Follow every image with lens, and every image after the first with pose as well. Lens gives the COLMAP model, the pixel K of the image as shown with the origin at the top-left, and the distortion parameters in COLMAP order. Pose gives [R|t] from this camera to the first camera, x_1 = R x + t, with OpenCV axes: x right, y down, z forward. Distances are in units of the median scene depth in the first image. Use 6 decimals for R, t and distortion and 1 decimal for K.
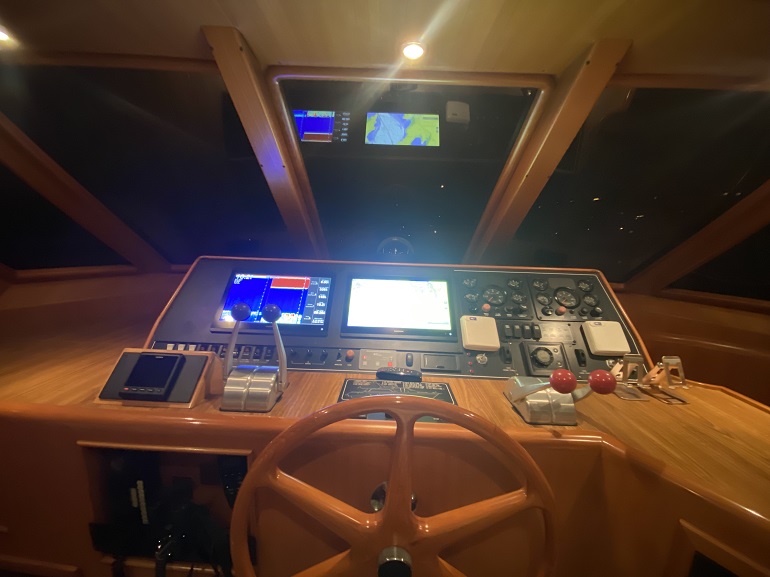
lens RADIAL K [[311.9, 0, 379.9], [0, 311.9, 290.3], [0, 0, 1]] dist [0.034473, -0.028065]
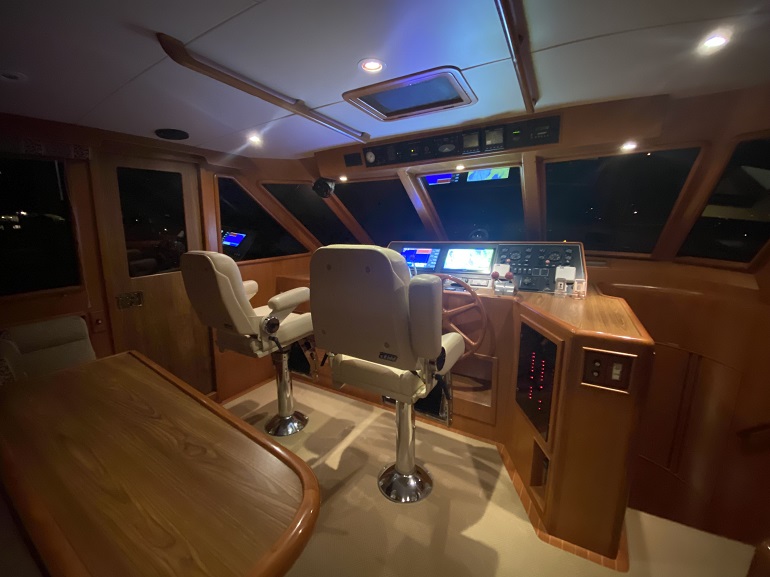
lens RADIAL K [[311.9, 0, 379.9], [0, 311.9, 290.3], [0, 0, 1]] dist [0.034473, -0.028065]
pose [[0.870430, 0.048549, -0.489893, 0.595130], [-0.041489, 0.998819, 0.025268, 0.223709], [0.490541, -0.001669, 0.871416, -1.212107]]
